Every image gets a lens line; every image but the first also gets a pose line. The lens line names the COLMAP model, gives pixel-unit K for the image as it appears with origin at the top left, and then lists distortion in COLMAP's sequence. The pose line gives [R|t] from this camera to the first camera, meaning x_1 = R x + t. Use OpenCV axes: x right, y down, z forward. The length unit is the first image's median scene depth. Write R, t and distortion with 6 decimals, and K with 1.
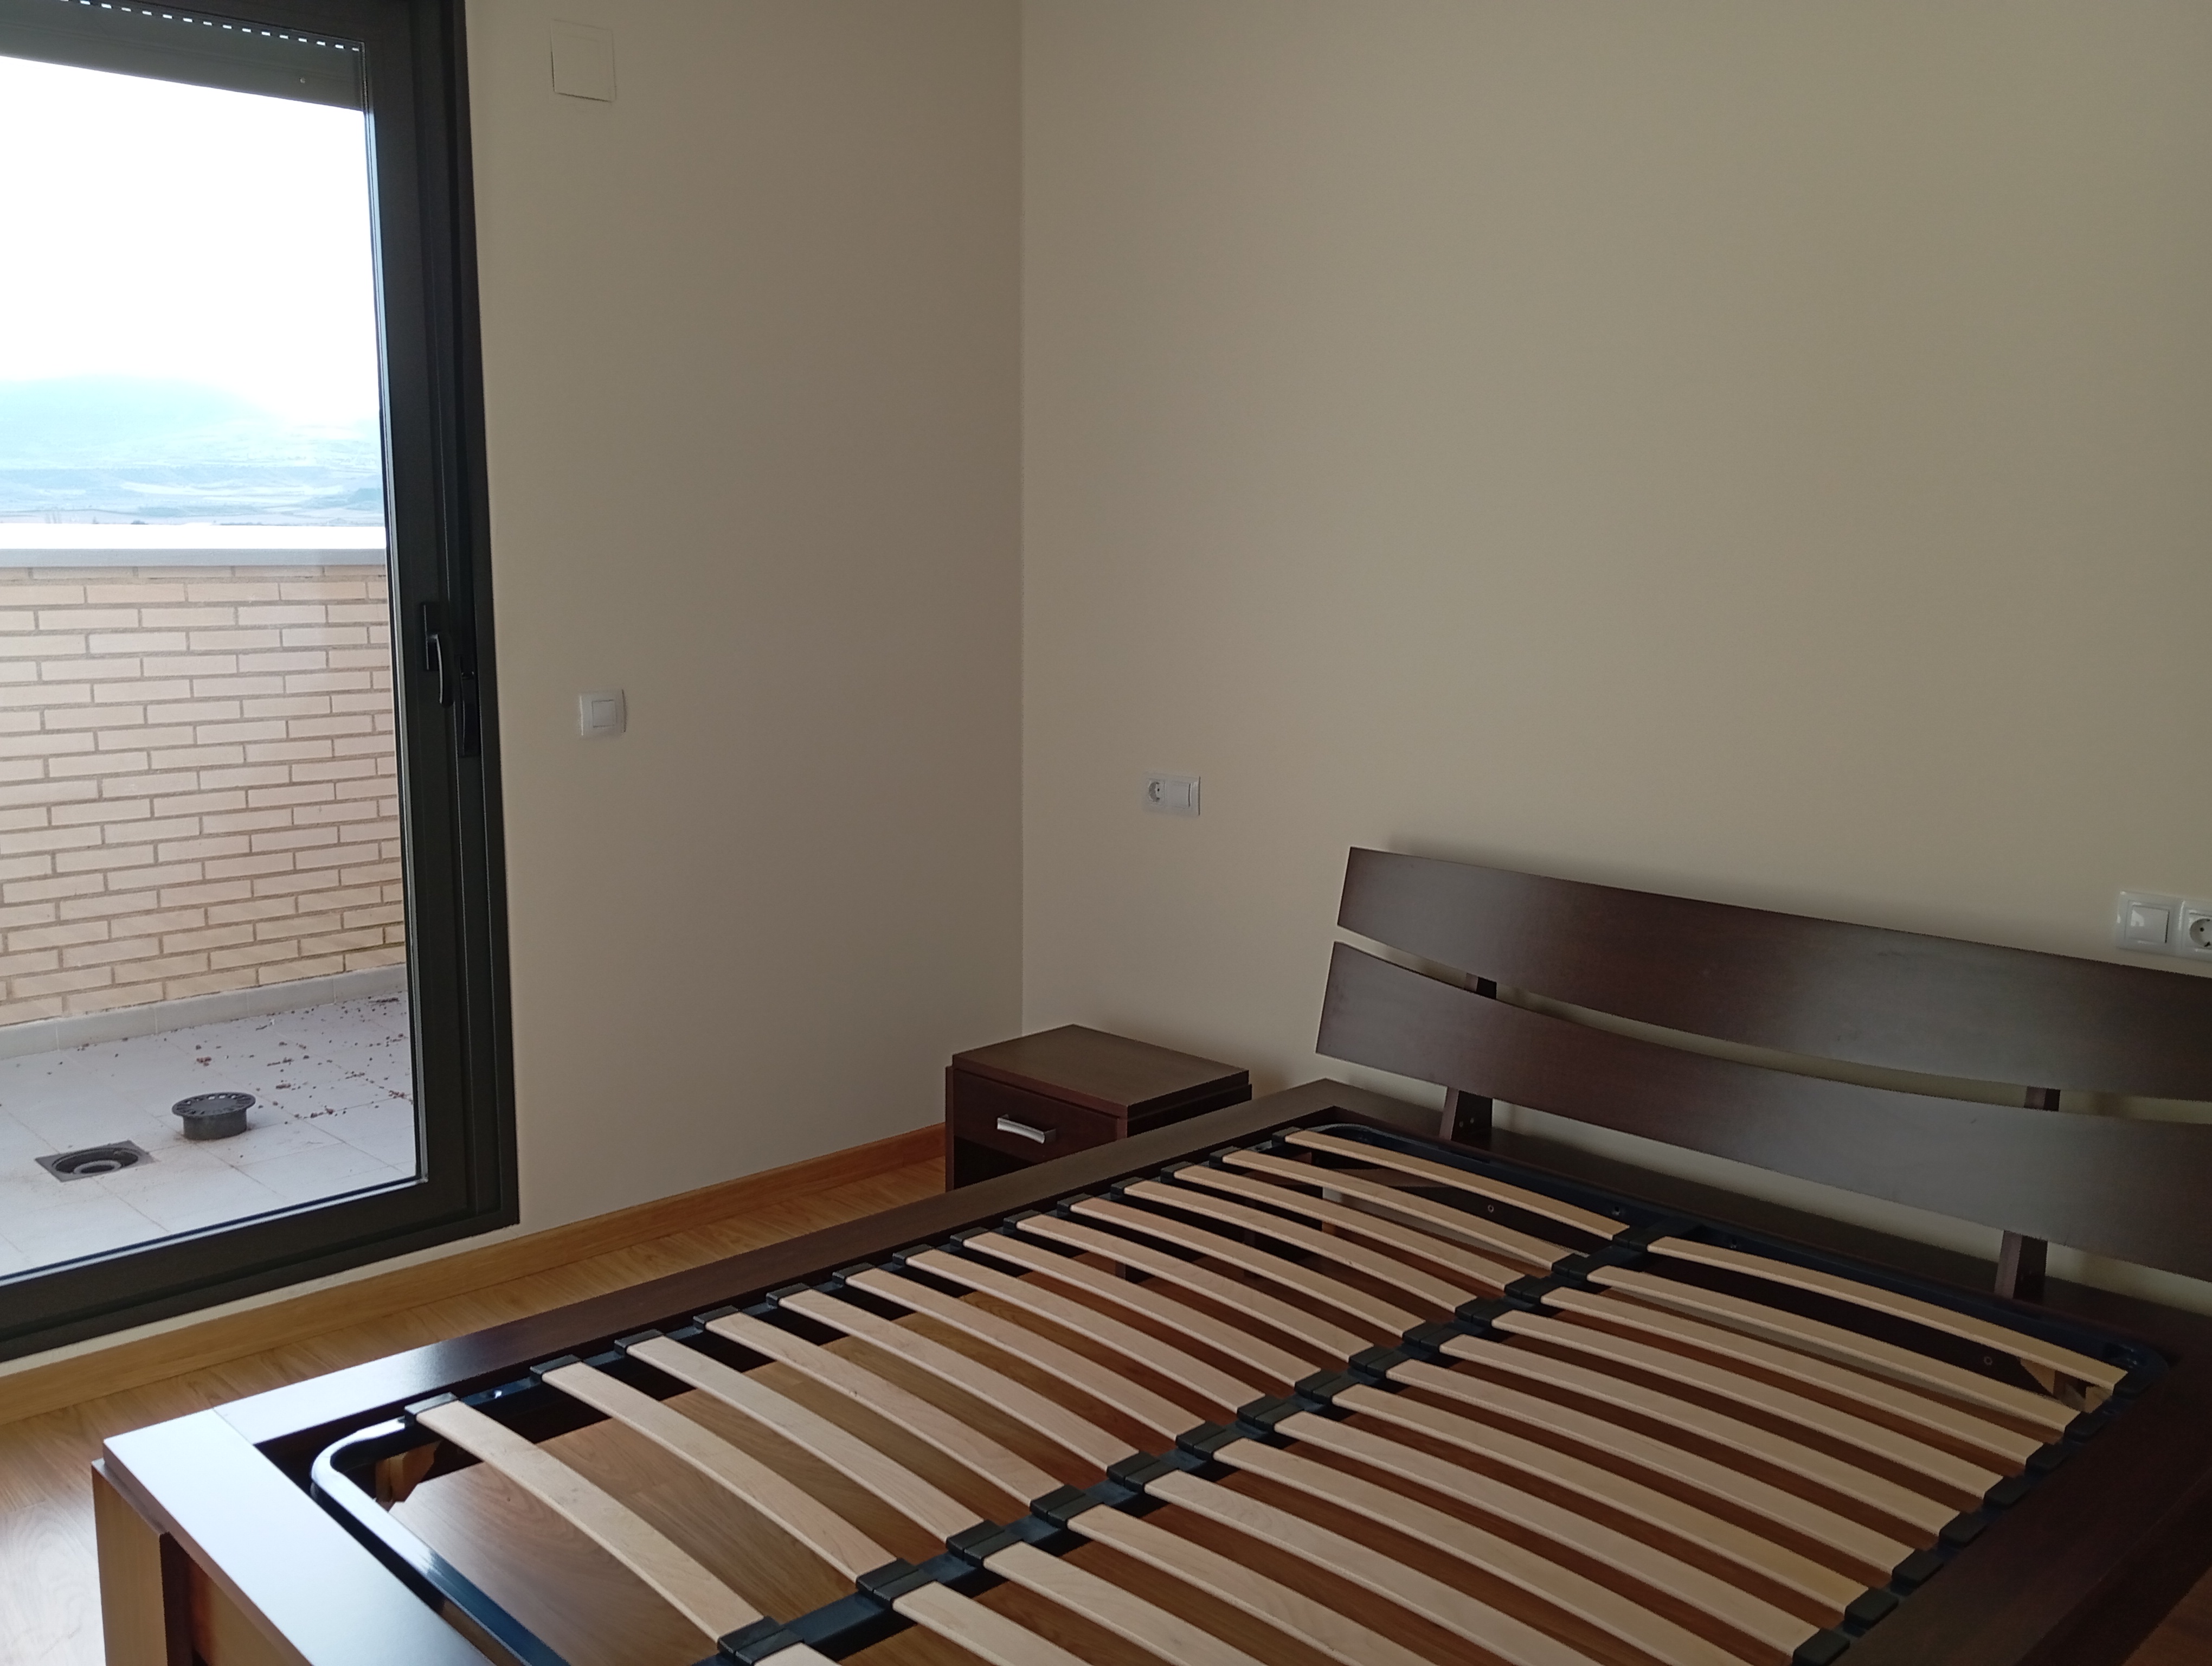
lens RADIAL K [[1934.4, 0, 1108.7], [0, 1934.4, 827.7], [0, 0, 1]] dist [0.068029, -0.091672]
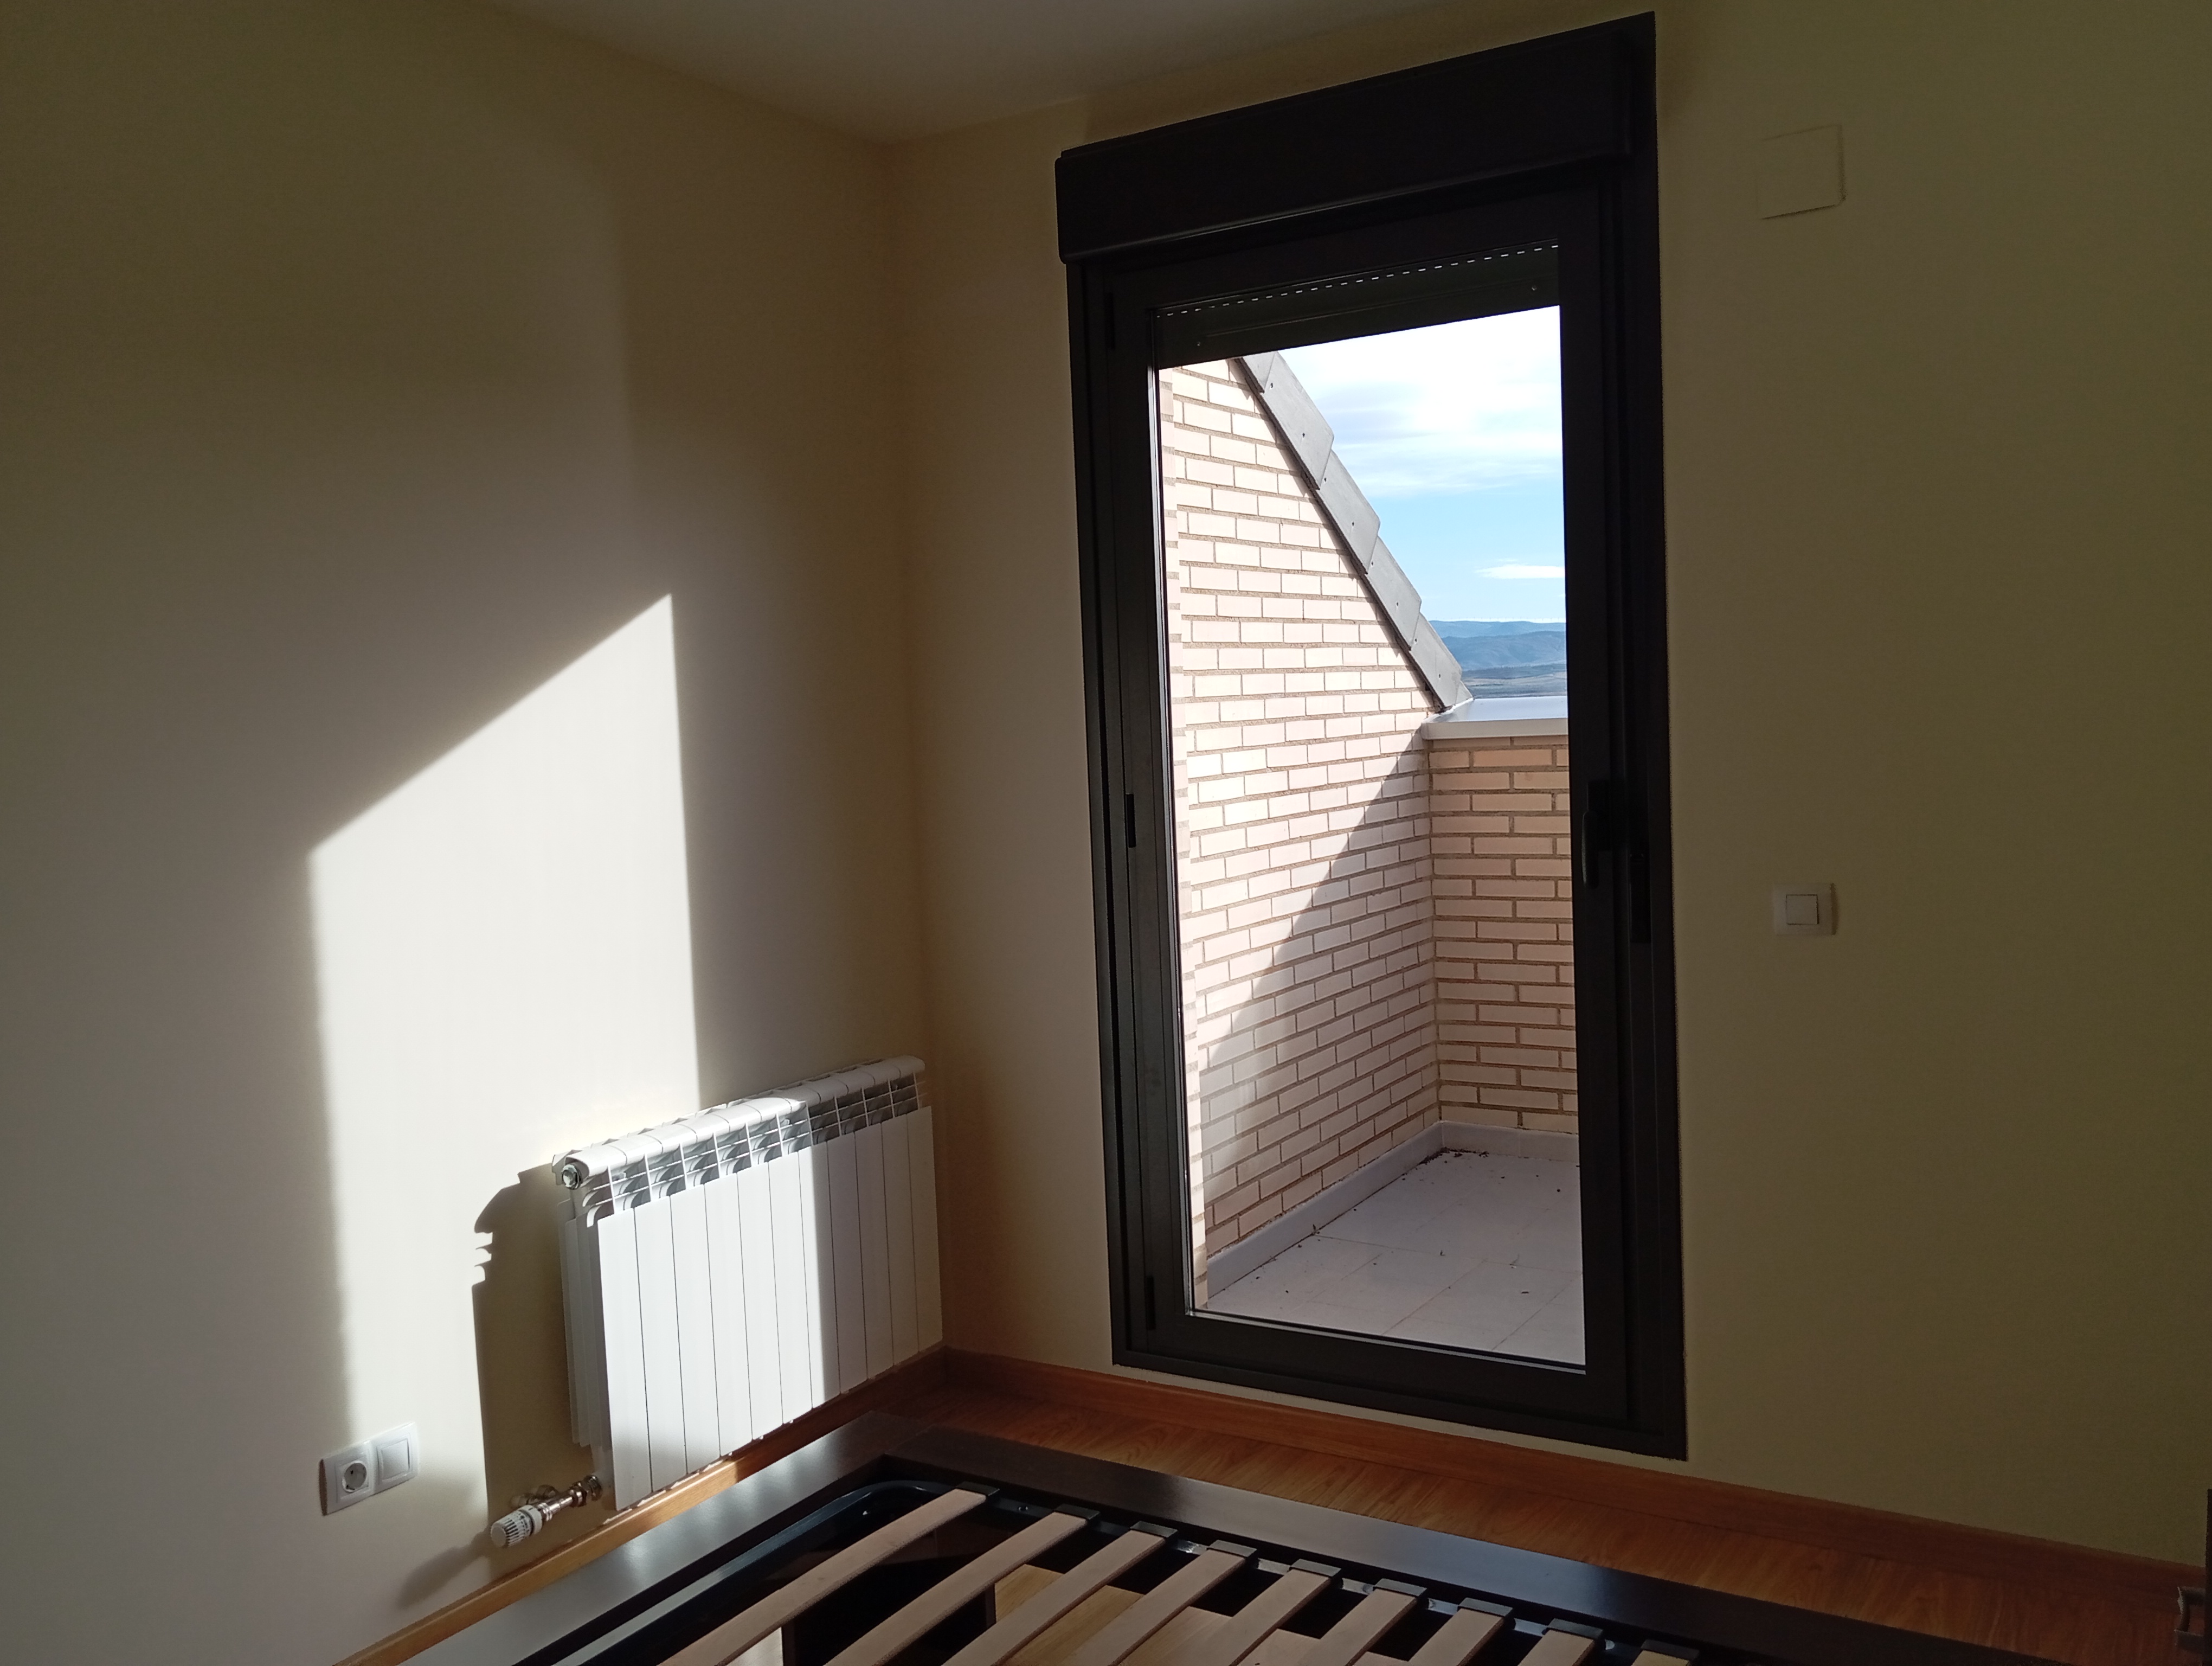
lens RADIAL K [[1934.4, 0, 1112.9], [0, 1934.4, 839.0], [0, 0, 1]] dist [0.068029, -0.091672]
pose [[0.302891, 0.063239, -0.950925, 0.478733], [-0.124837, 0.991831, 0.026196, -0.076272], [0.944814, 0.110776, 0.308311, 0.455832]]
